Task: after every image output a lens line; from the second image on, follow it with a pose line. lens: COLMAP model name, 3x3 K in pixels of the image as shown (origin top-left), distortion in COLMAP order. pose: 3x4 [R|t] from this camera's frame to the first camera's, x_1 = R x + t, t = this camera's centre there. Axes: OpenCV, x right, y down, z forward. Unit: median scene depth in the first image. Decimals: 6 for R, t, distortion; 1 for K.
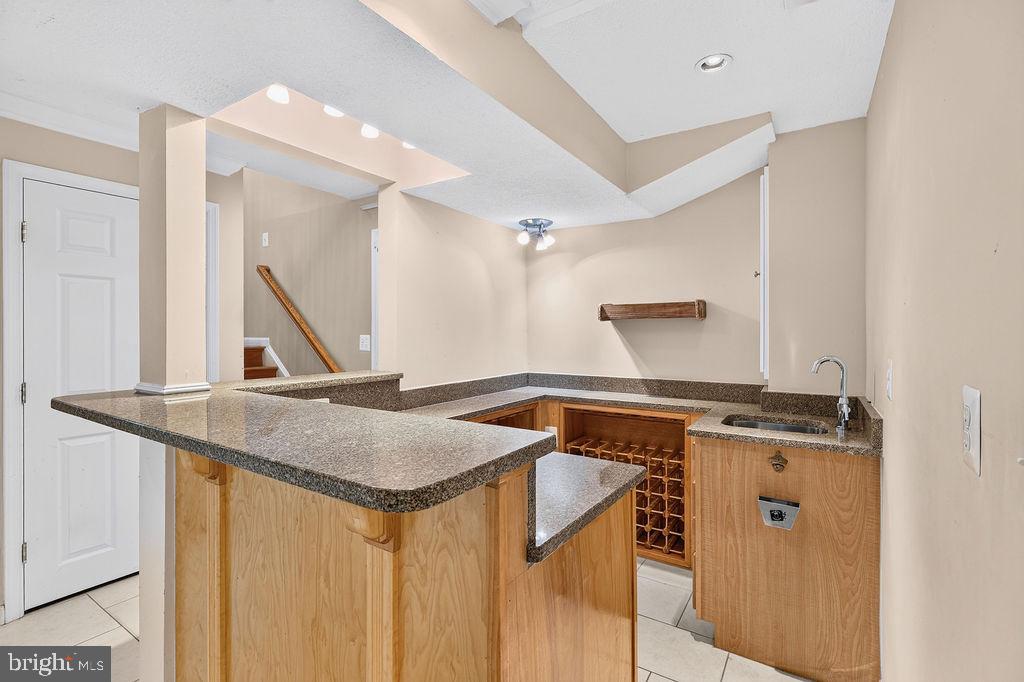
lens RADIAL K [[474.3, 0, 511.8], [0, 474.3, 334.4], [0, 0, 1]] dist [0.002096, 0.000733]
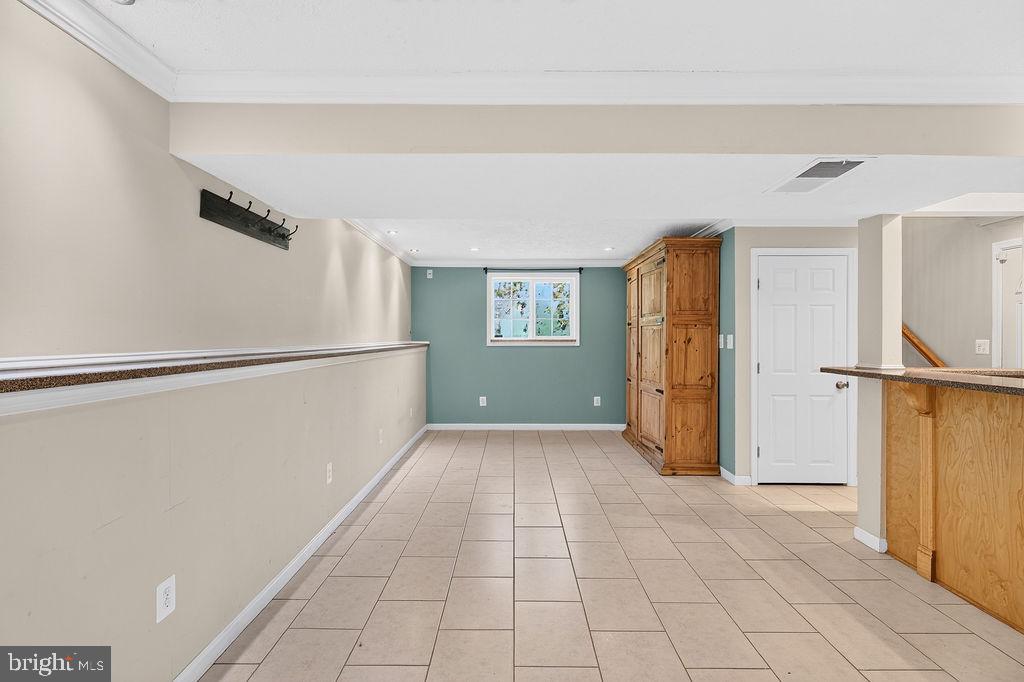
lens RADIAL K [[474.3, 0, 516.4], [0, 474.3, 333.3], [0, 0, 1]] dist [0.002096, 0.000733]
pose [[0.548380, -0.003316, -0.836223, 0.043904], [-0.007743, 0.999929, -0.009042, 0.011010], [0.836194, 0.011433, 0.548315, -1.141194]]
